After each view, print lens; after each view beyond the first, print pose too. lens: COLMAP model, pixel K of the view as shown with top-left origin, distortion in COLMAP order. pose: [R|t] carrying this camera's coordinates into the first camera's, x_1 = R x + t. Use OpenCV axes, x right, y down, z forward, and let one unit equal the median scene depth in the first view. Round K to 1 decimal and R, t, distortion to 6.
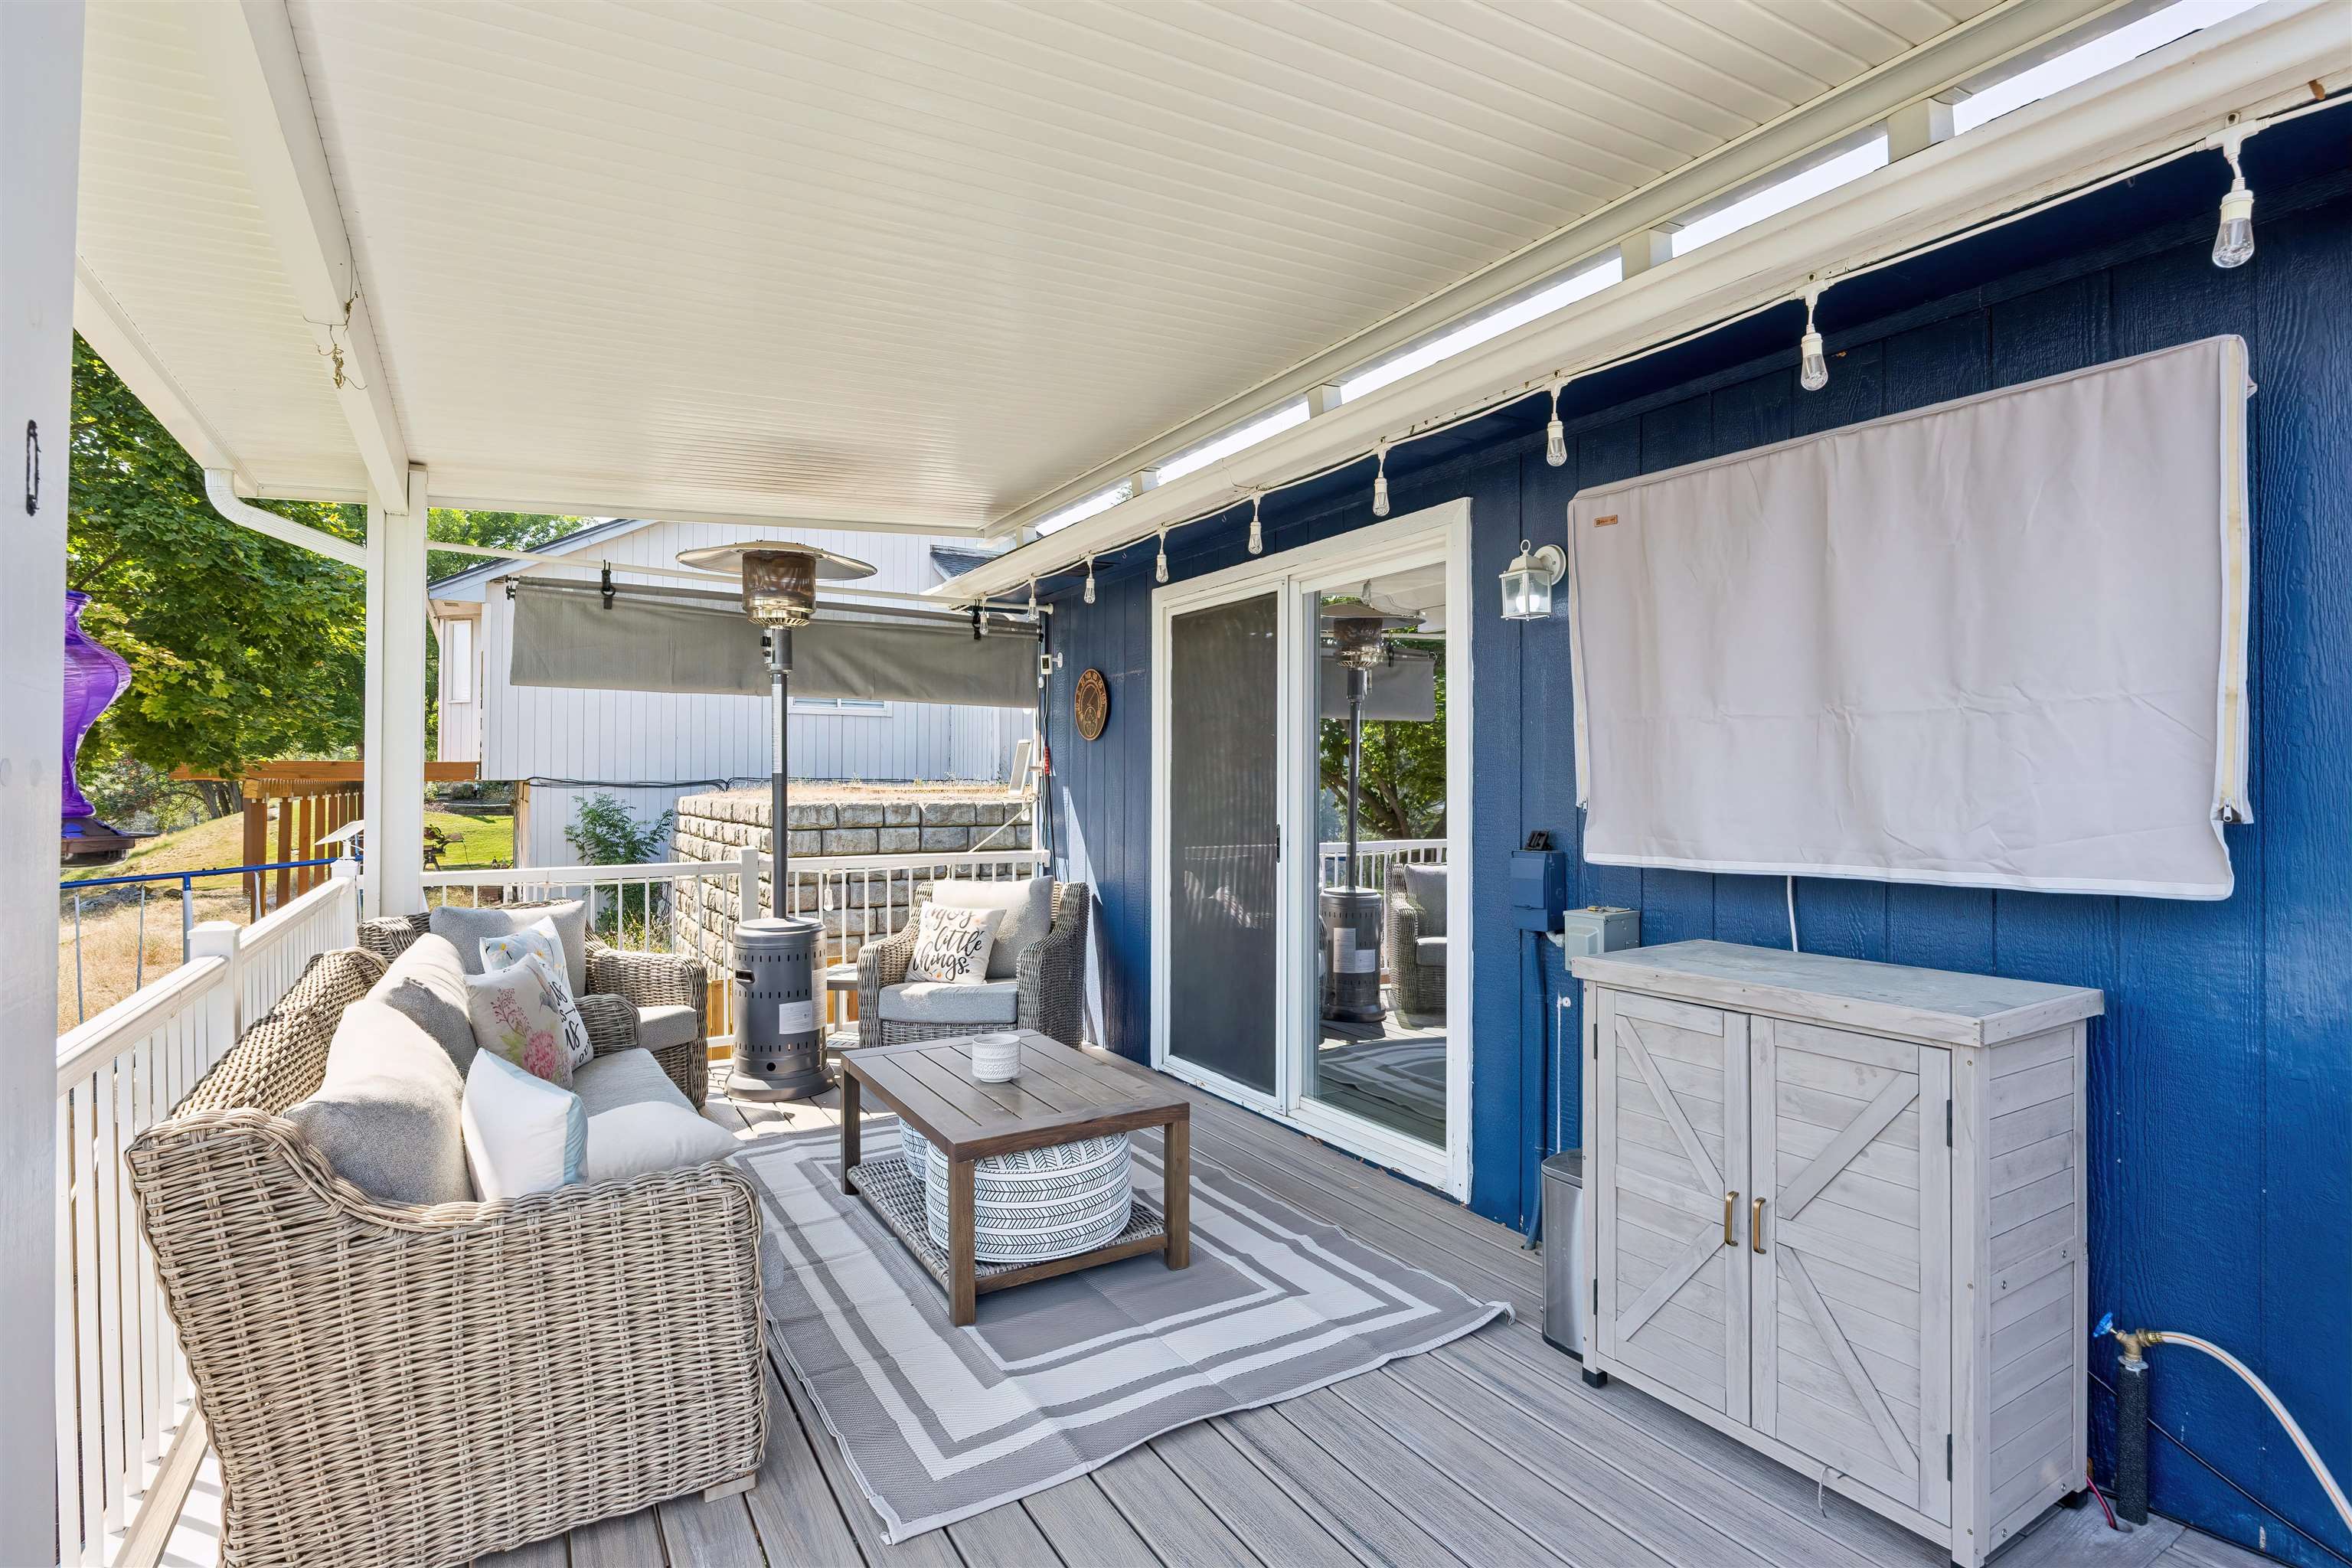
lens RADIAL K [[1168.8, 0, 1177.5], [0, 1168.8, 763.1], [0, 0, 1]] dist [-0.005483, -0.000432]
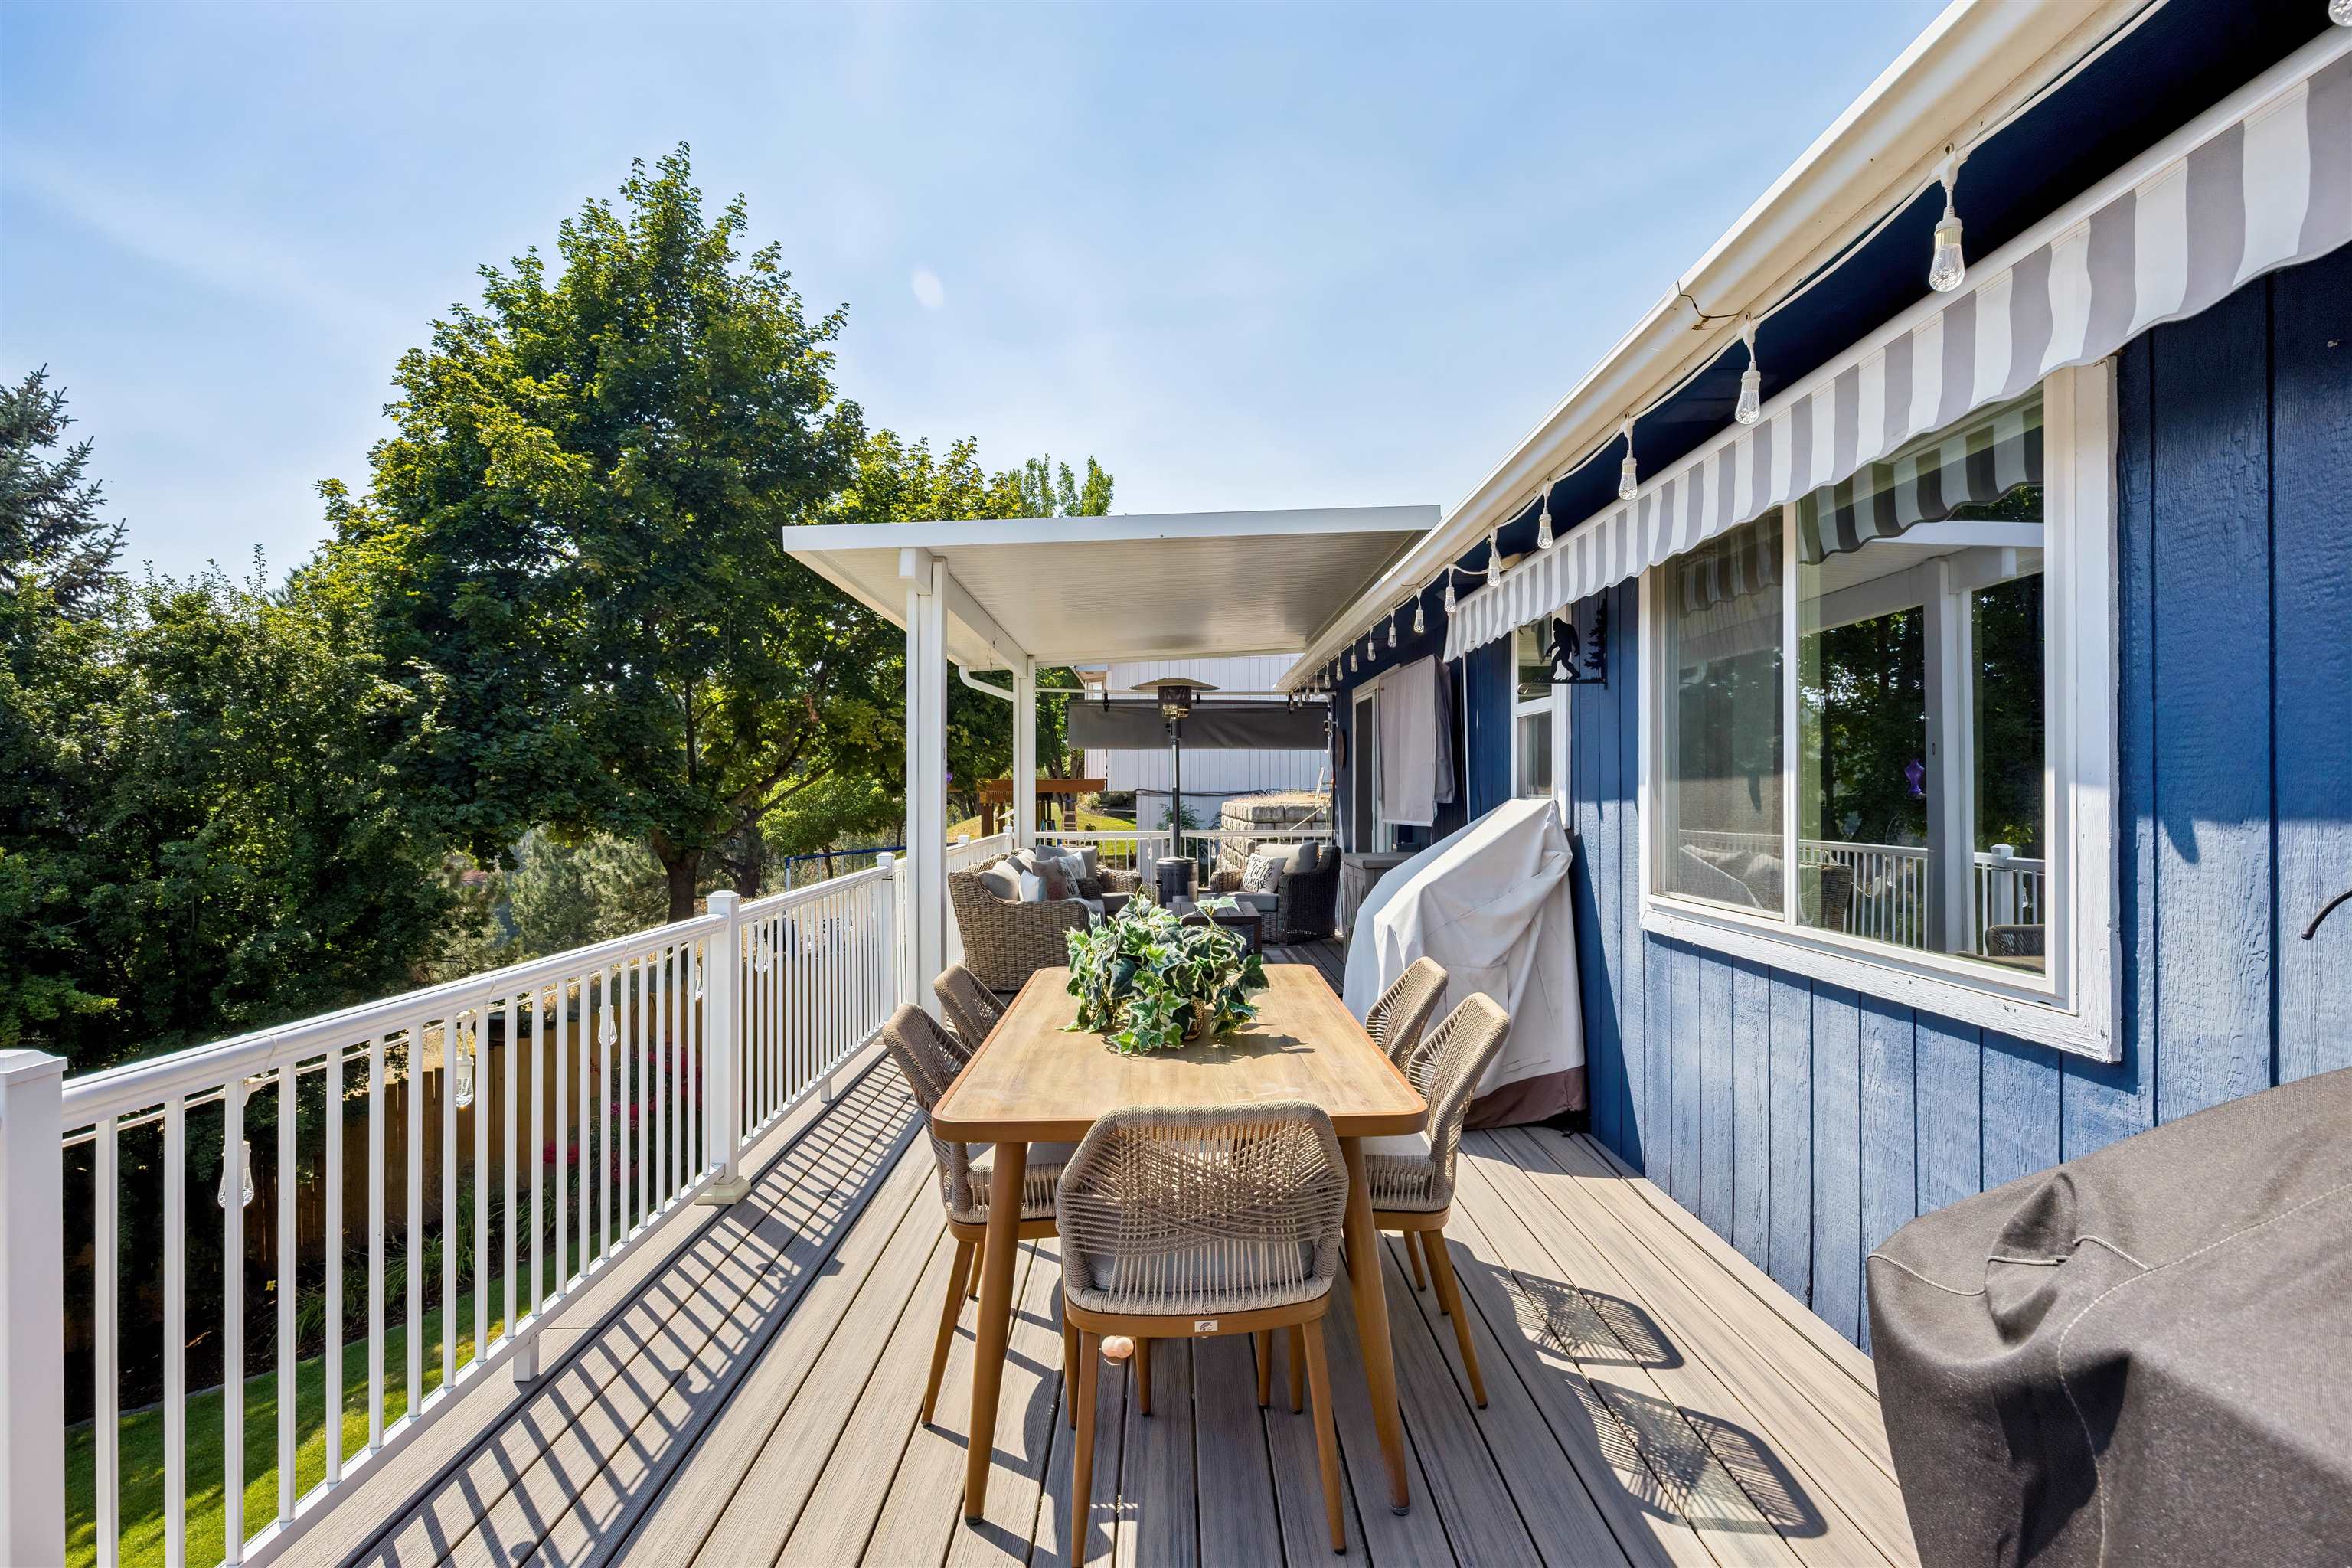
lens RADIAL K [[1168.8, 0, 1175.8], [0, 1168.8, 789.9], [0, 0, 1]] dist [-0.005483, -0.000432]
pose [[0.871390, -0.000881, -0.490590, 0.639559], [0.007900, 0.999894, 0.012236, -0.012332], [0.490527, -0.014538, 0.871305, -0.768573]]
